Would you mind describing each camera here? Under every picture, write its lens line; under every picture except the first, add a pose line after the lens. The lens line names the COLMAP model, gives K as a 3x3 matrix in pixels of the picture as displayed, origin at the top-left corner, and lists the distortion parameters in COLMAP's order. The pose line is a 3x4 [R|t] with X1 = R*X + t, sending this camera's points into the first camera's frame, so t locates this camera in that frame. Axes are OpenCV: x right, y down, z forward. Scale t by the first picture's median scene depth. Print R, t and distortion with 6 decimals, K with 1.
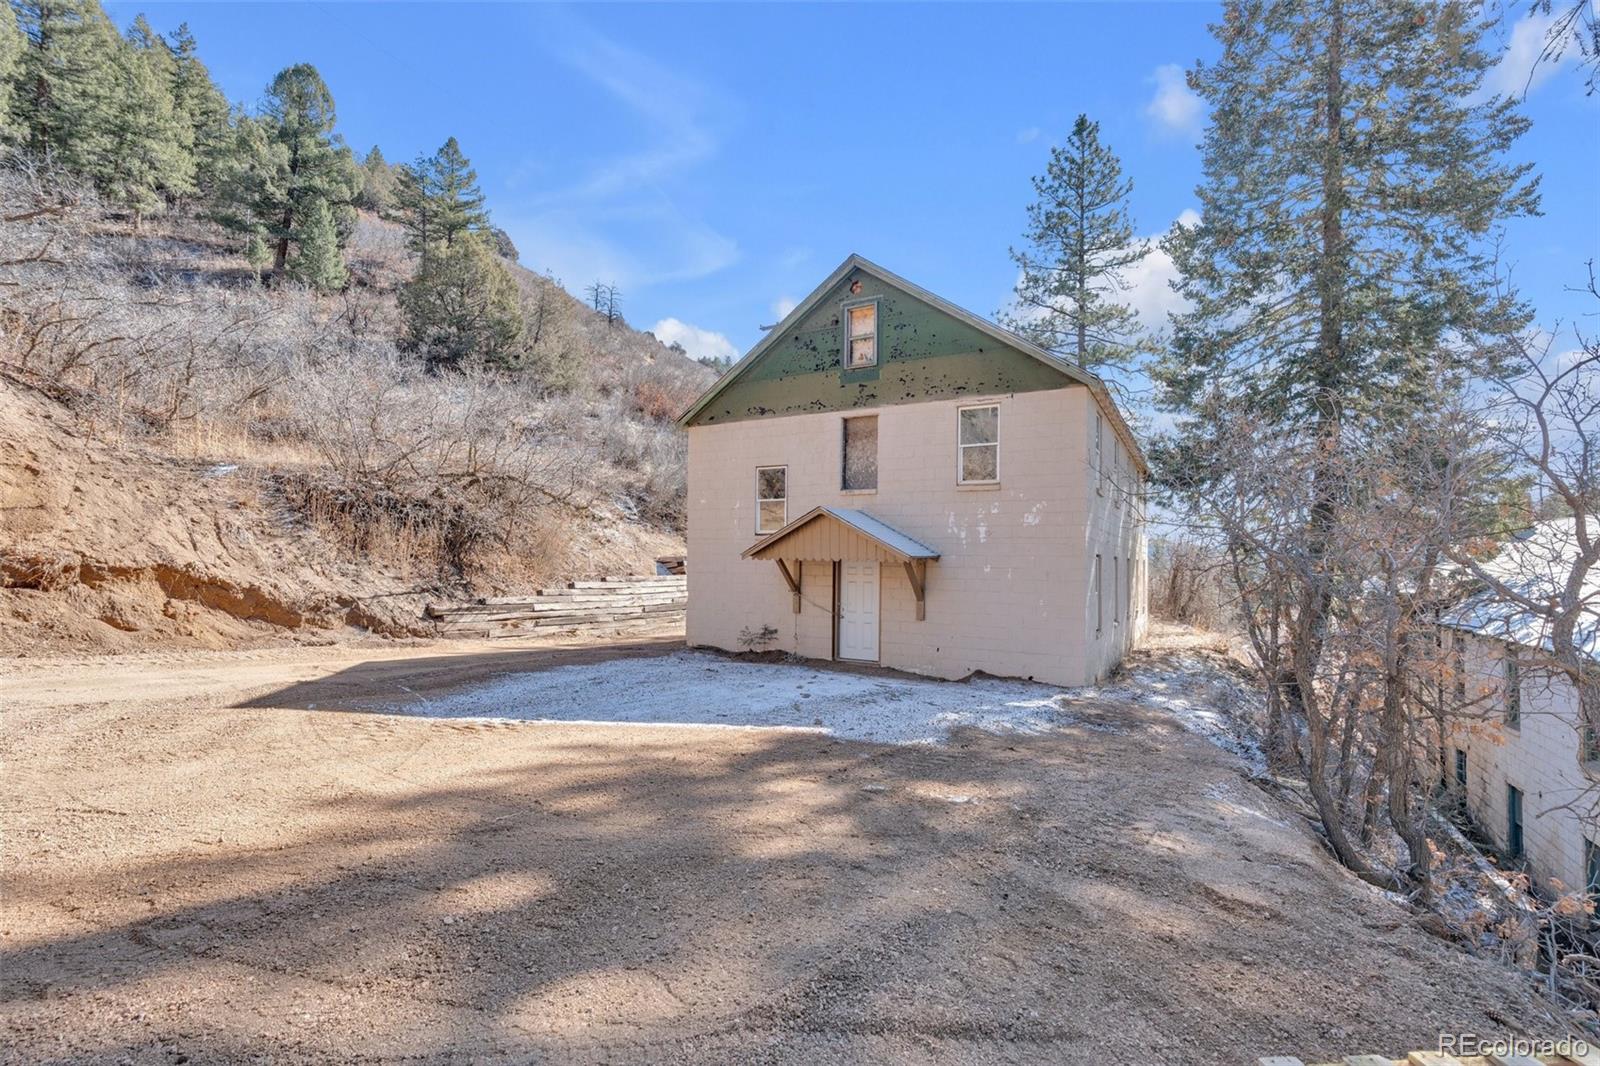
lens RADIAL K [[699.7, 0, 843.5], [0, 699.7, 539.2], [0, 0, 1]] dist [-0.000156, 0.000078]
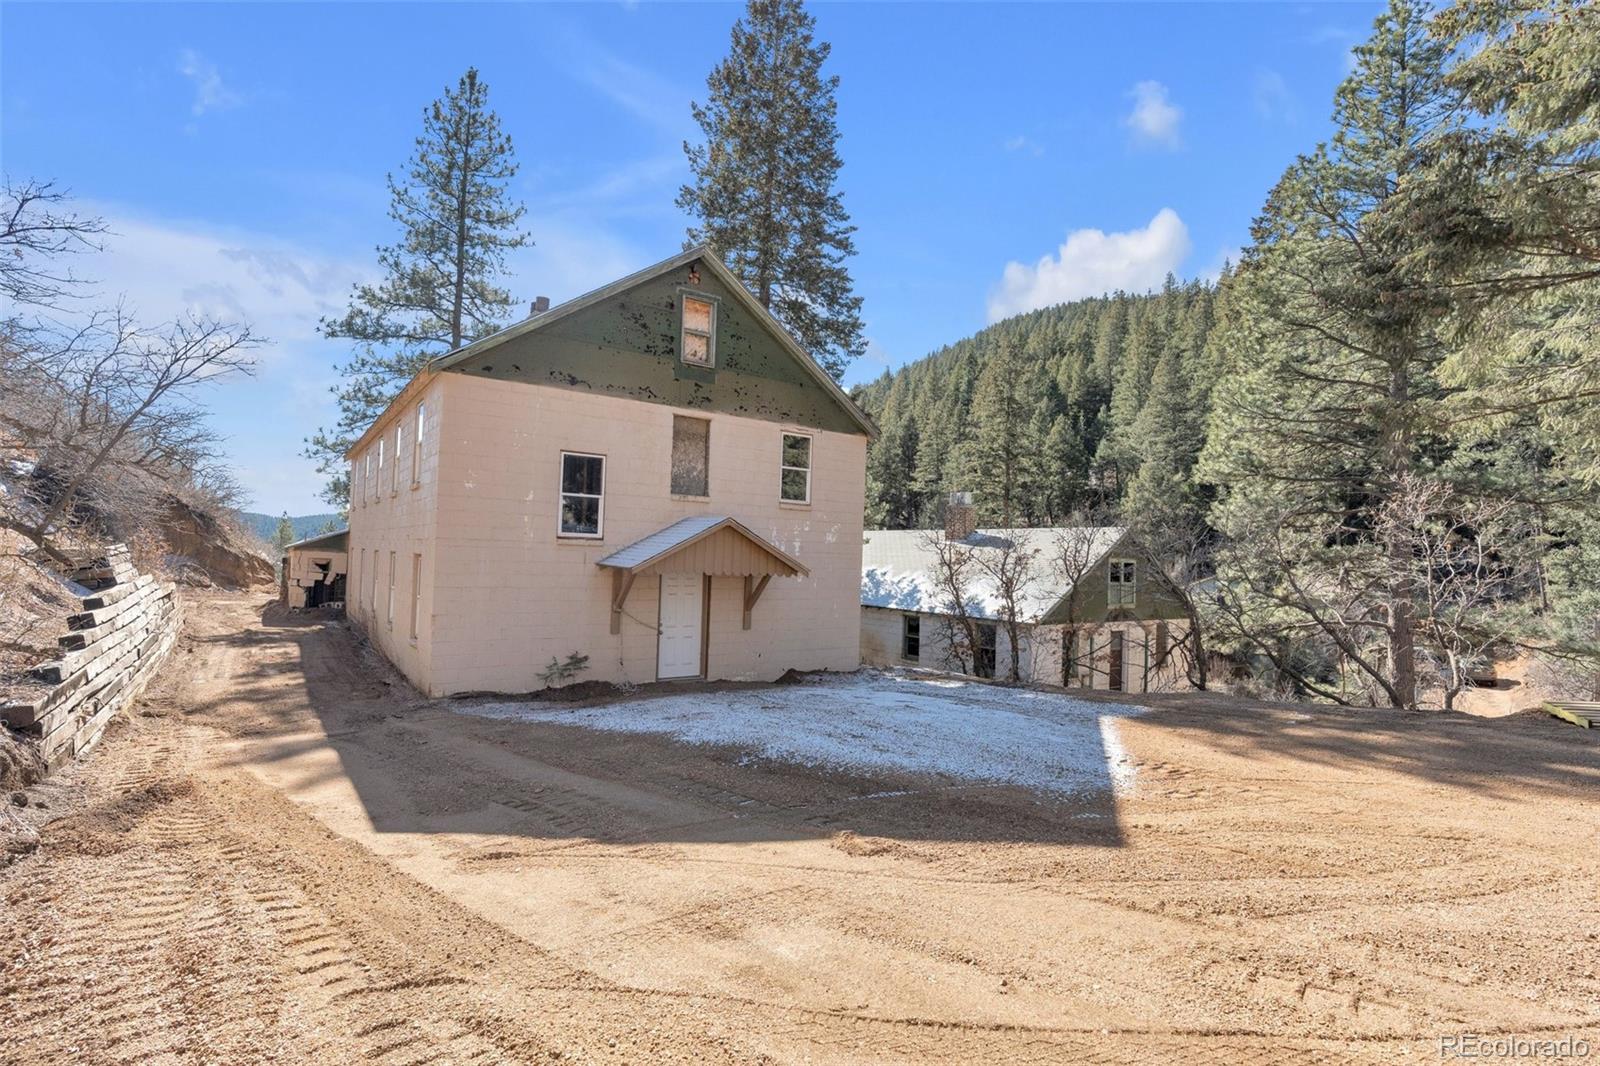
lens RADIAL K [[703.6, 0, 791.7], [0, 703.6, 538.9], [0, 0, 1]] dist [-0.006655, 0.000609]
pose [[0.470168, 0.023313, 0.882269, -0.734393], [-0.055235, 0.998469, 0.003051, -0.023286], [-0.880847, -0.050167, 0.470736, 0.430293]]
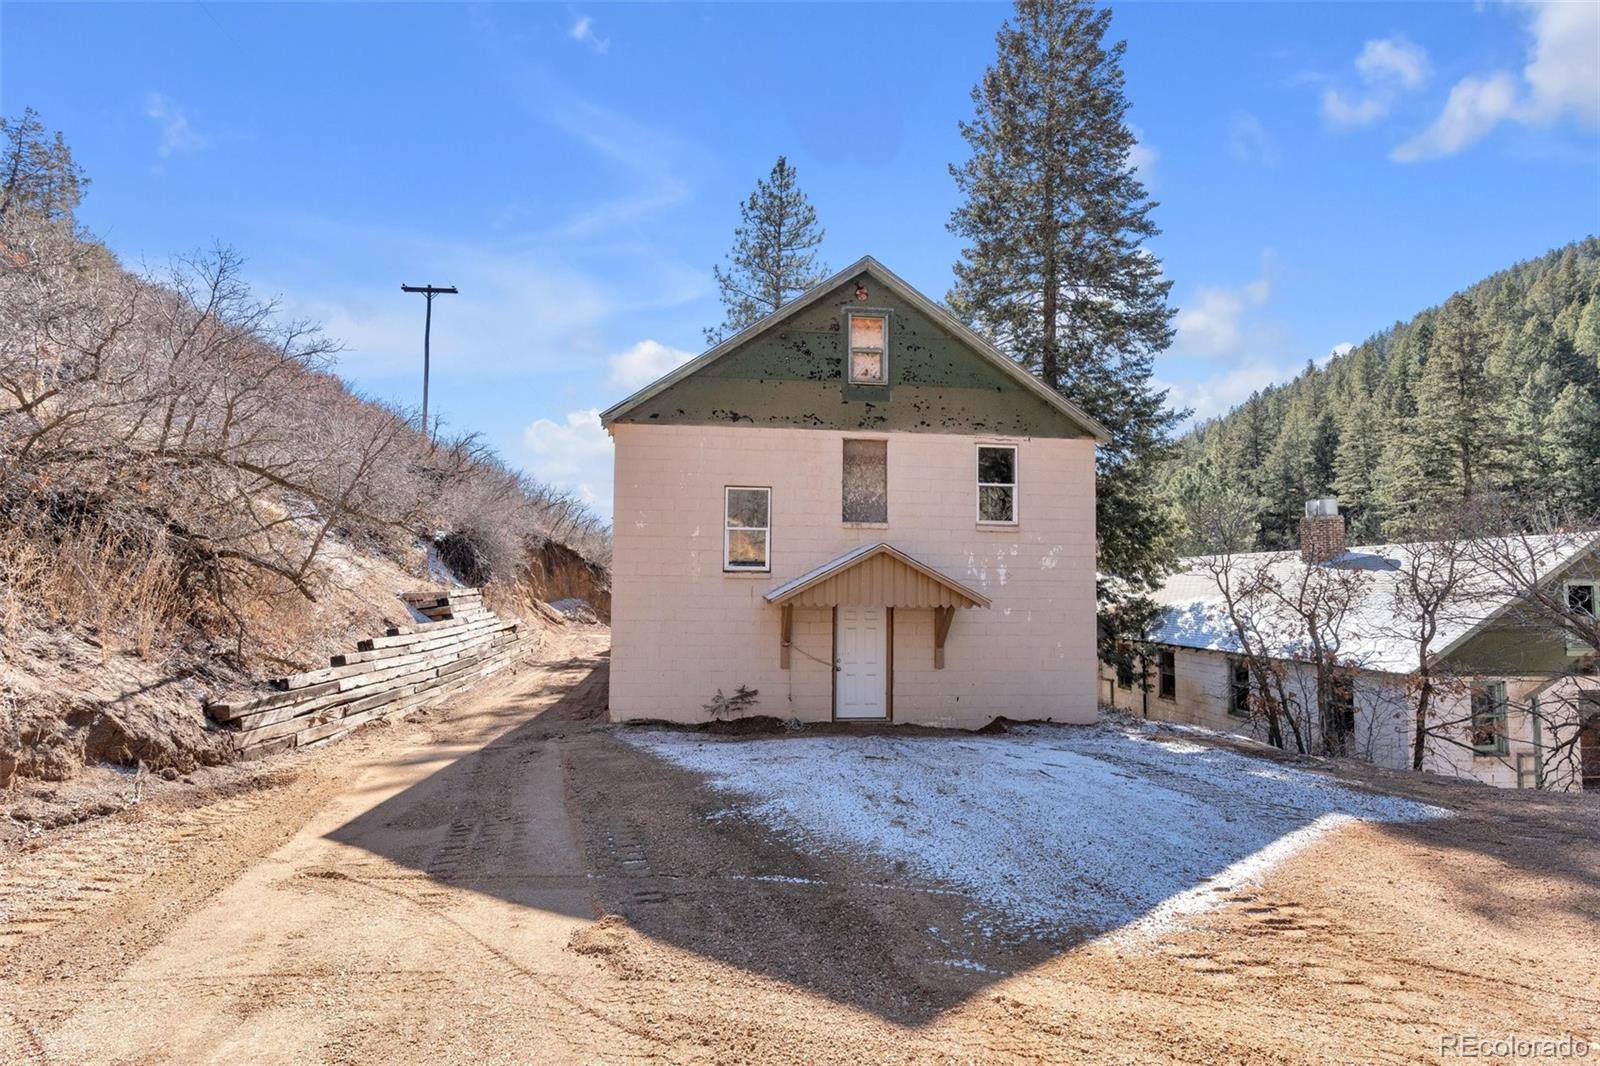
lens RADIAL K [[710.9, 0, 823.4], [0, 710.9, 543.8], [0, 0, 1]] dist [-0.004101, 0.000610]
pose [[0.824419, 0.029929, 0.565189, -0.517891], [-0.018235, 0.999487, -0.026327, -0.019928], [-0.565687, 0.011398, 0.824542, 0.292316]]
